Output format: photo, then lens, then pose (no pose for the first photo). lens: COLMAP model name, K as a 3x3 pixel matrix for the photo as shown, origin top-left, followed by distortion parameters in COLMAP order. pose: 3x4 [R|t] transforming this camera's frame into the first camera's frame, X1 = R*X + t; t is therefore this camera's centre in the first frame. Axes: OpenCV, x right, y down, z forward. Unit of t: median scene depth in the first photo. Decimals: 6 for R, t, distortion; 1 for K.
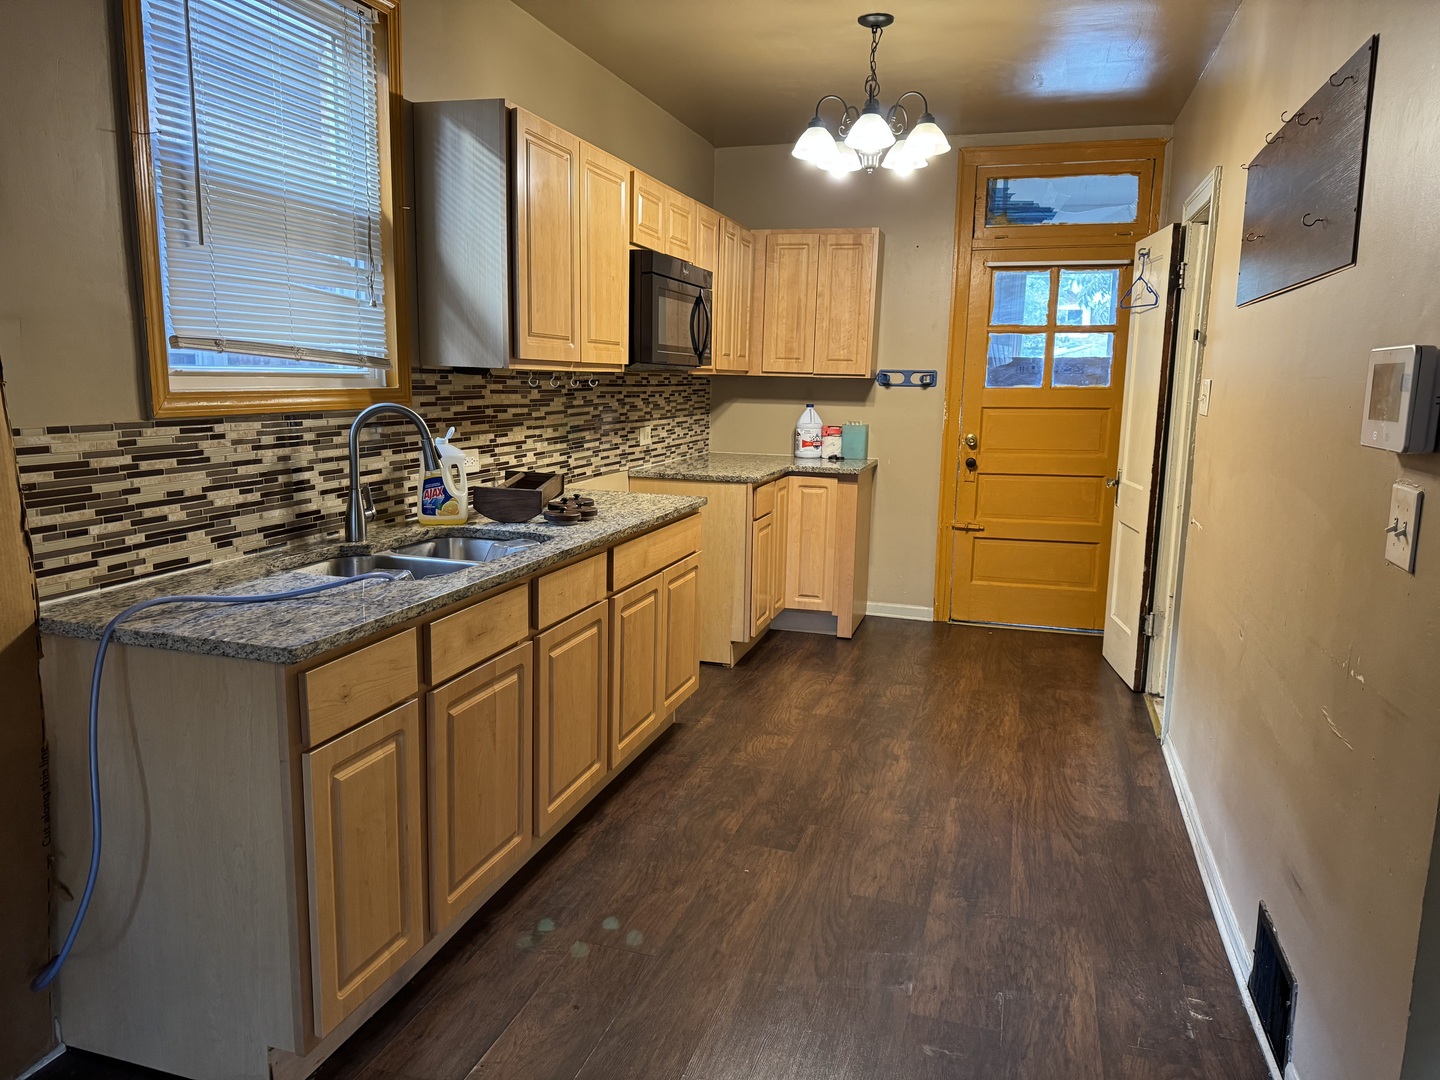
lens RADIAL K [[1009.0, 0, 719.8], [0, 1009.0, 542.1], [0, 0, 1]] dist [0.052291, -0.002611]
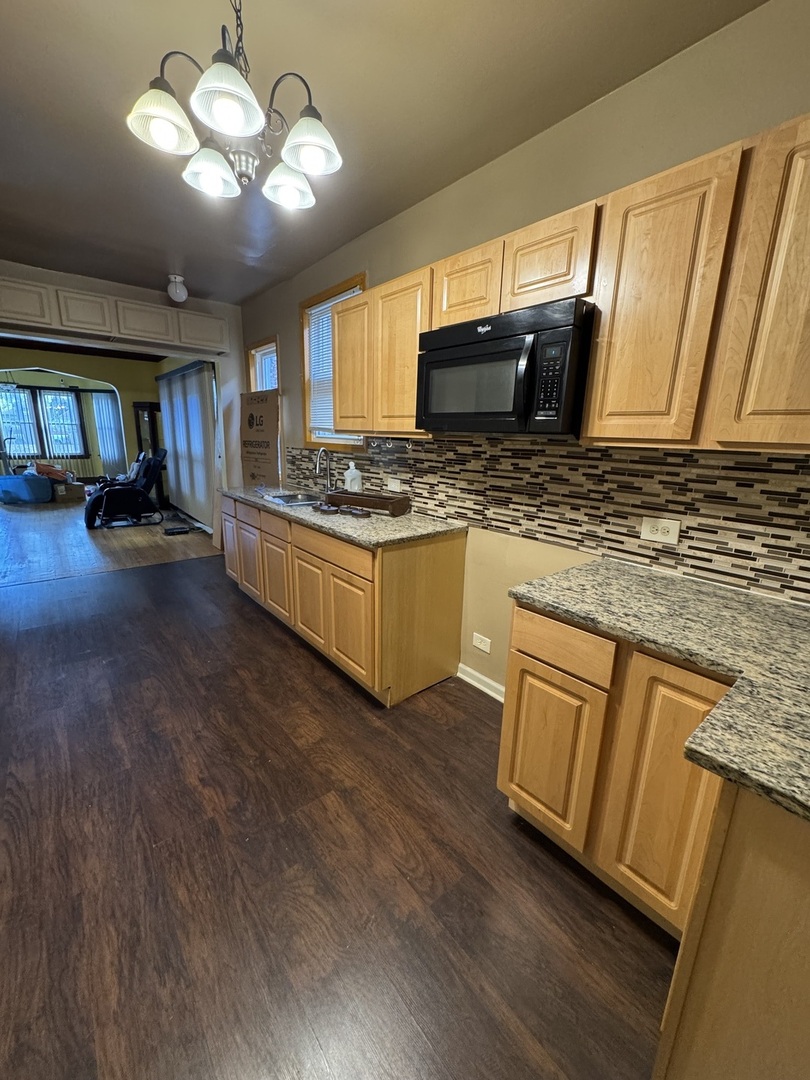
lens RADIAL K [[430.5, 0, 401.7], [0, 430.5, 536.8], [0, 0, 1]] dist [-0.000888, -0.000859]
pose [[-0.552770, 0.158921, -0.818040, 0.391046], [-0.174816, 0.937691, 0.300293, -0.213733], [0.814791, 0.308999, -0.490545, 1.305469]]
